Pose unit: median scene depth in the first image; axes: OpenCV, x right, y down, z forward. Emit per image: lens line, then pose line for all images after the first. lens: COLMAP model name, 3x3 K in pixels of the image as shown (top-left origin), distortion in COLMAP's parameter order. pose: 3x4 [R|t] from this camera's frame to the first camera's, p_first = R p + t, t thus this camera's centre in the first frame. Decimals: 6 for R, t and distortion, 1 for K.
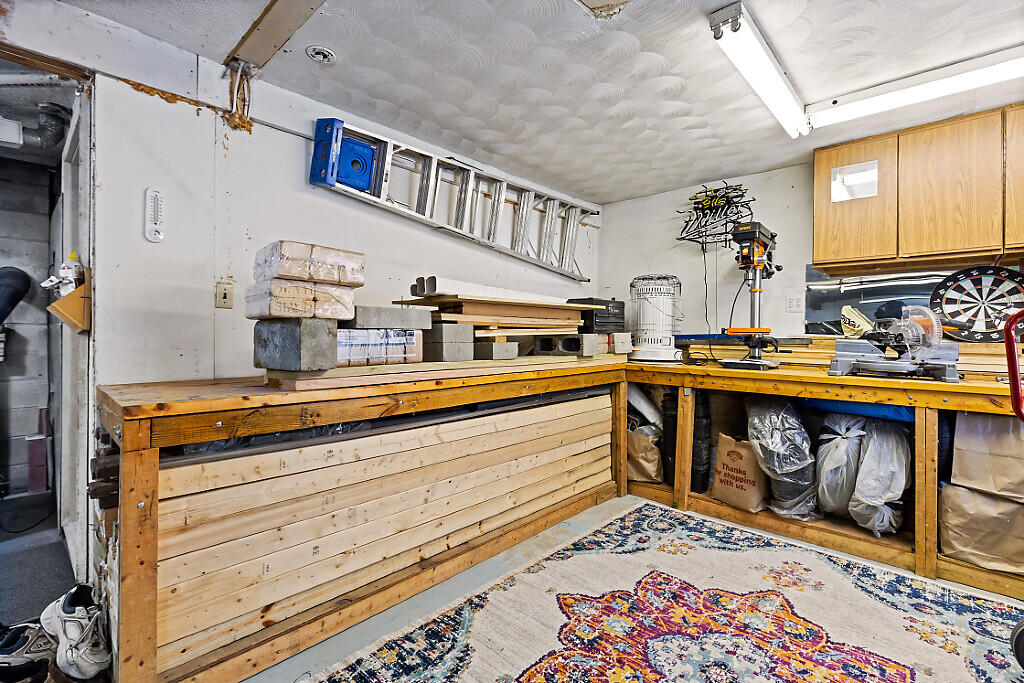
lens RADIAL K [[463.0, 0, 538.8], [0, 463.0, 334.0], [0, 0, 1]] dist [-0.000719, 0.001708]
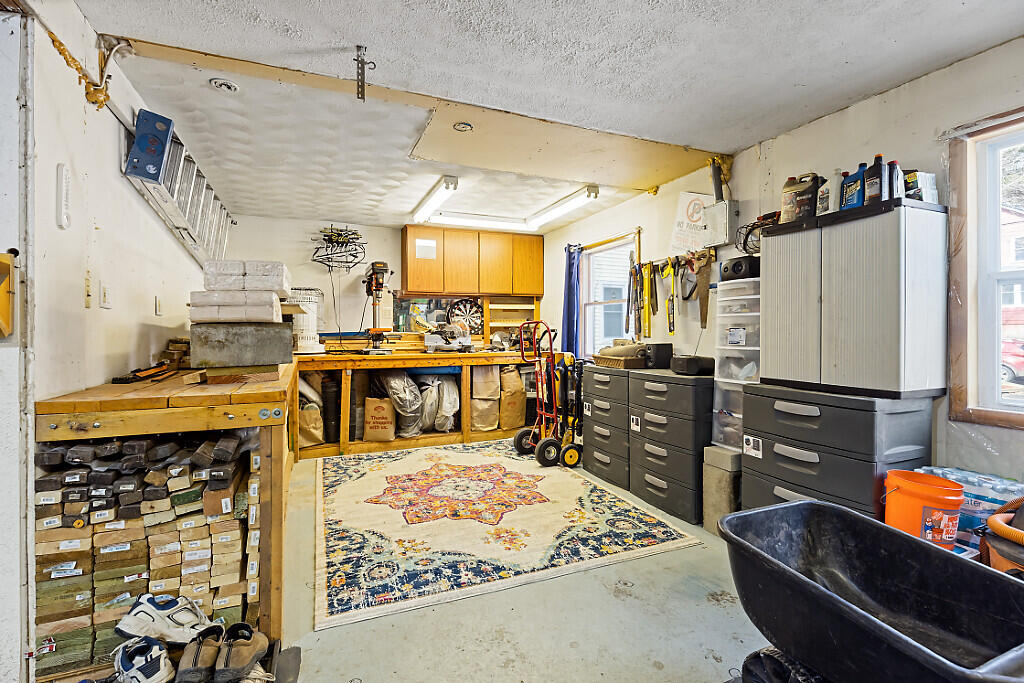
lens RADIAL K [[463.0, 0, 519.2], [0, 463.0, 334.0], [0, 0, 1]] dist [-0.000719, 0.001708]
pose [[0.394308, -0.014431, 0.918865, -0.943869], [0.009338, 0.999888, 0.011696, -0.008668], [-0.918931, 0.003969, 0.394399, -0.072009]]
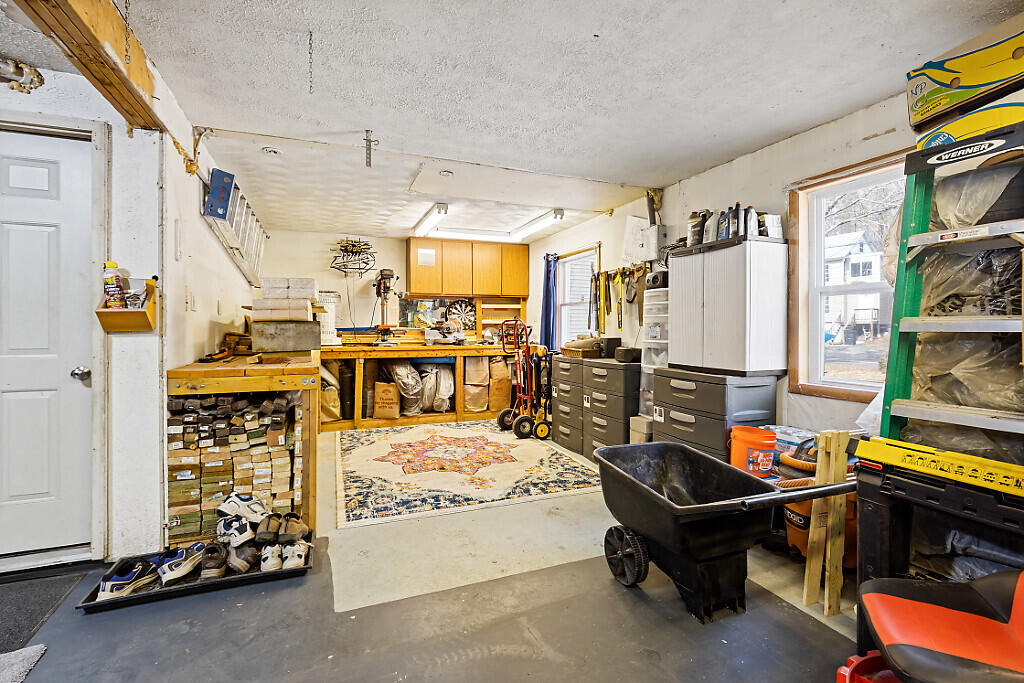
lens RADIAL K [[463.0, 0, 521.8], [0, 463.0, 334.6], [0, 0, 1]] dist [-0.000719, 0.001708]
pose [[0.413512, -0.021925, 0.910235, -1.206348], [0.005607, 0.999752, 0.021534, -0.011051], [-0.910481, -0.003801, 0.413533, -0.326542]]
